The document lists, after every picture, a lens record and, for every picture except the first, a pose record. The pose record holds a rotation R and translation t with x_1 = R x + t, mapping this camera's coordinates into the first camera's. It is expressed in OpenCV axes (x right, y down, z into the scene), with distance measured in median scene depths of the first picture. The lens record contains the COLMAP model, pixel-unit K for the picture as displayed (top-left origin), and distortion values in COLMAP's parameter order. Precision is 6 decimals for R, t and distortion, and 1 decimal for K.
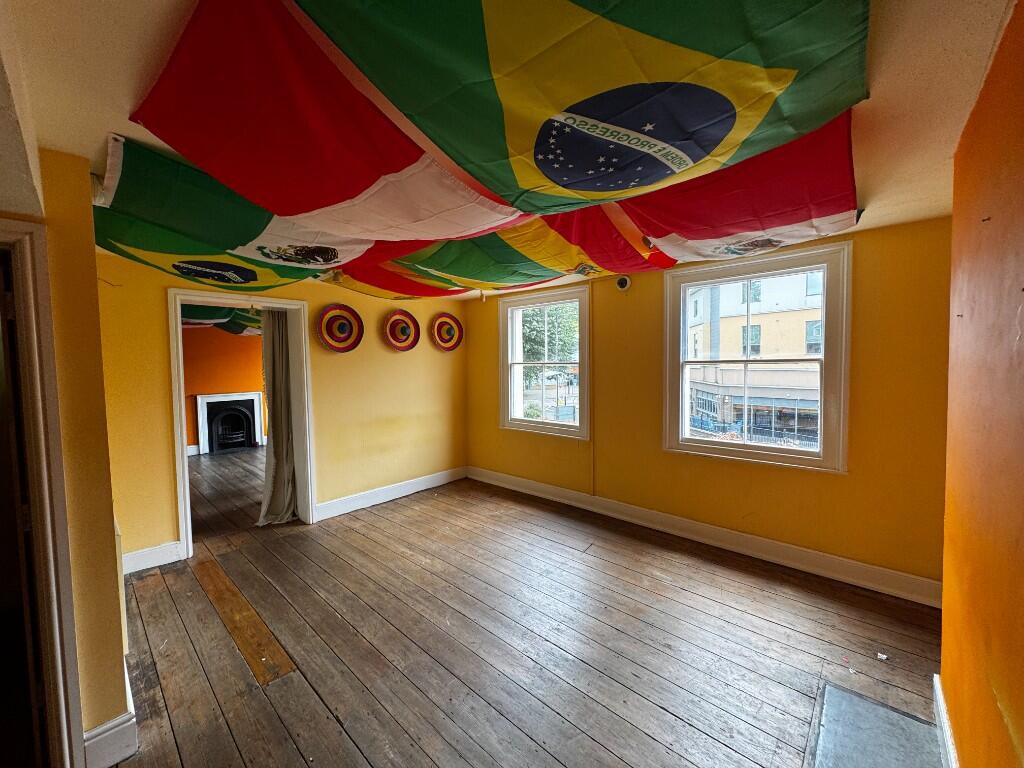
lens RADIAL K [[407.5, 0, 512.0], [0, 407.5, 384.0], [0, 0, 1]] dist [-0.000373, -0.000062]
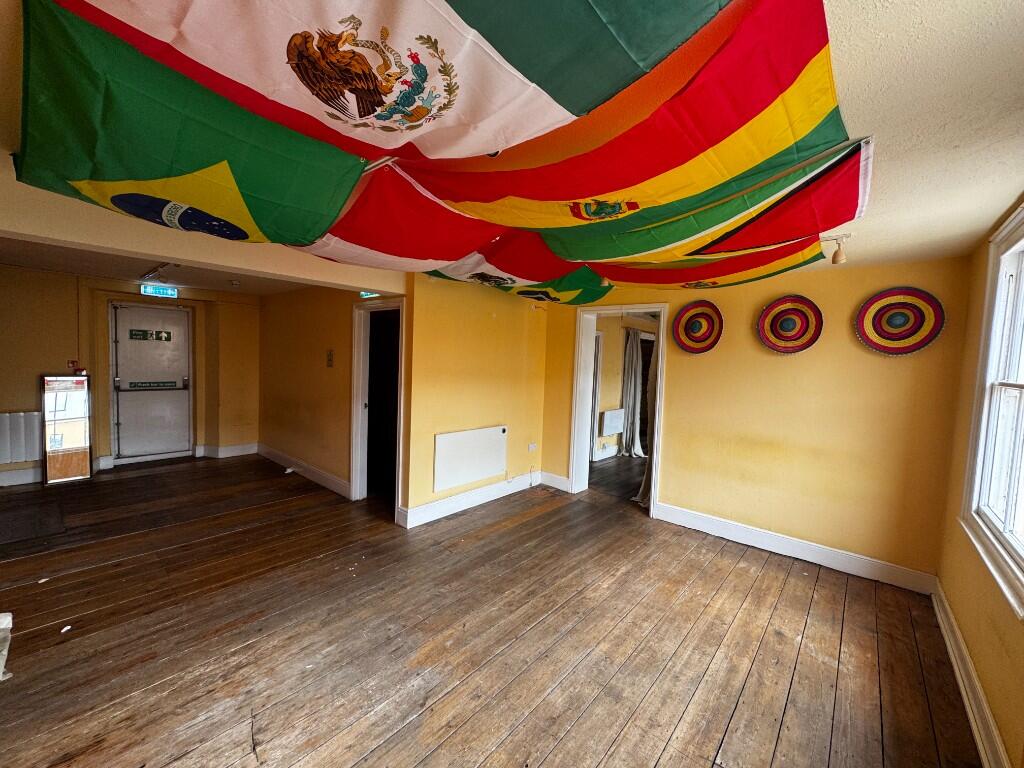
lens RADIAL K [[407.5, 0, 512.0], [0, 407.5, 384.0], [0, 0, 1]] dist [-0.000373, -0.000062]
pose [[0.028999, 0.078489, -0.996493, 0.481180], [-0.096172, 0.992507, 0.075376, -0.036840], [0.994942, 0.093649, 0.036330, 0.550523]]
